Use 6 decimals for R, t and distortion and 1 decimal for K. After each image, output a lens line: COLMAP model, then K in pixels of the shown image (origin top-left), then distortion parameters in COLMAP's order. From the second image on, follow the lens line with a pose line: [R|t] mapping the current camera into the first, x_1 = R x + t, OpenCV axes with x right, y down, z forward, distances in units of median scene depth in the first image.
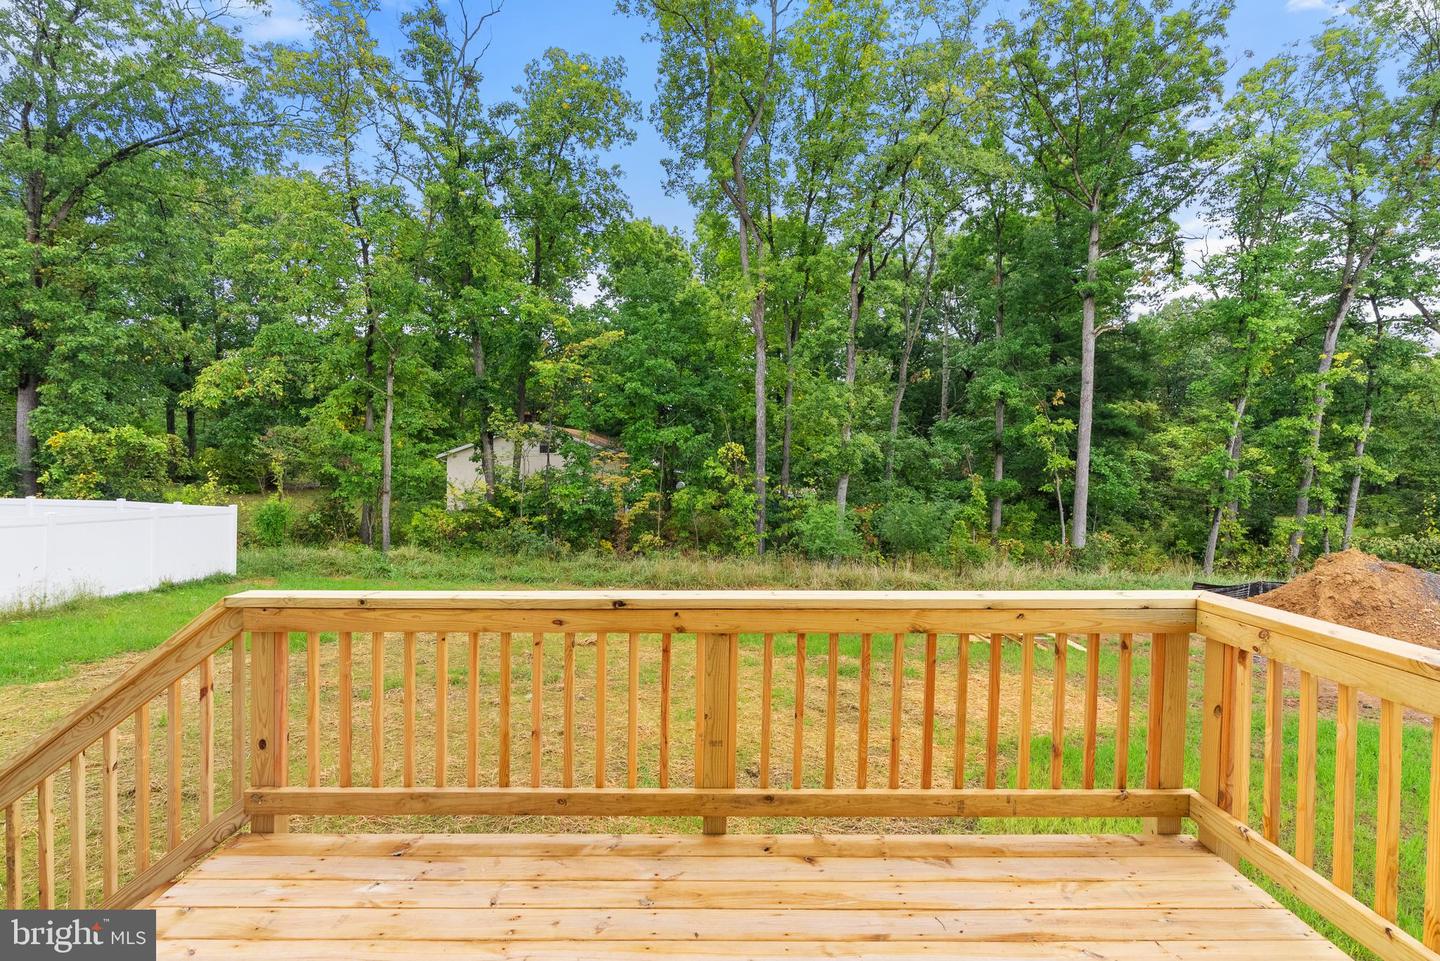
lens RADIAL K [[653.4, 0, 679.9], [0, 653.4, 476.3], [0, 0, 1]] dist [-0.012342, 0.004714]
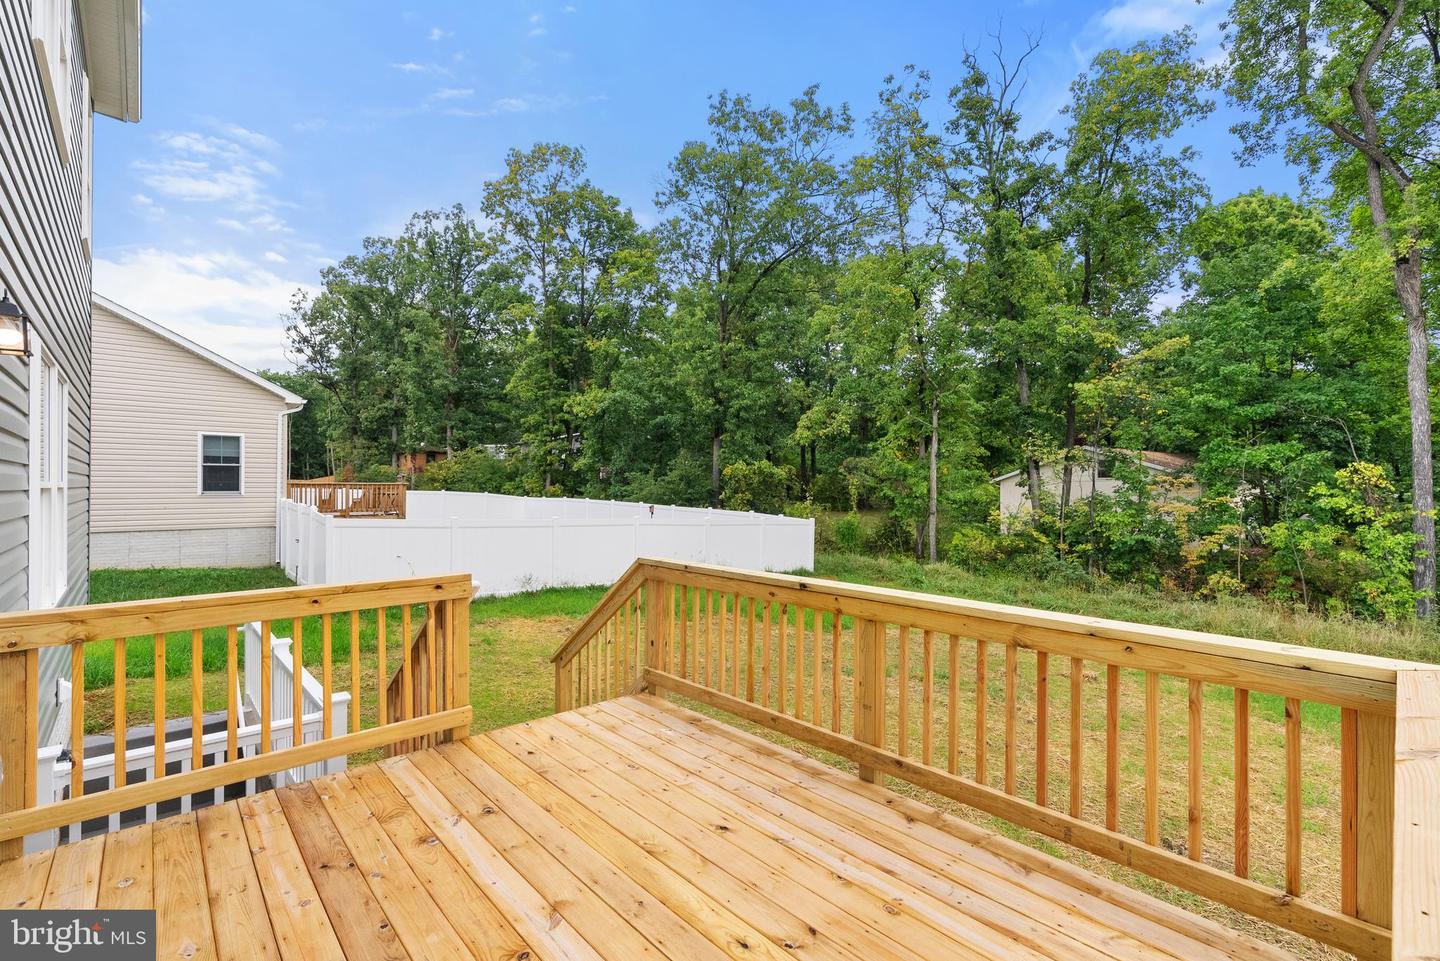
lens RADIAL K [[653.4, 0, 748.8], [0, 653.4, 477.7], [0, 0, 1]] dist [-0.012342, 0.004714]
pose [[0.690244, -0.004863, -0.723560, 0.150481], [-0.021796, 0.999384, -0.027509, 0.000920], [0.723248, 0.034759, 0.689713, -0.009596]]
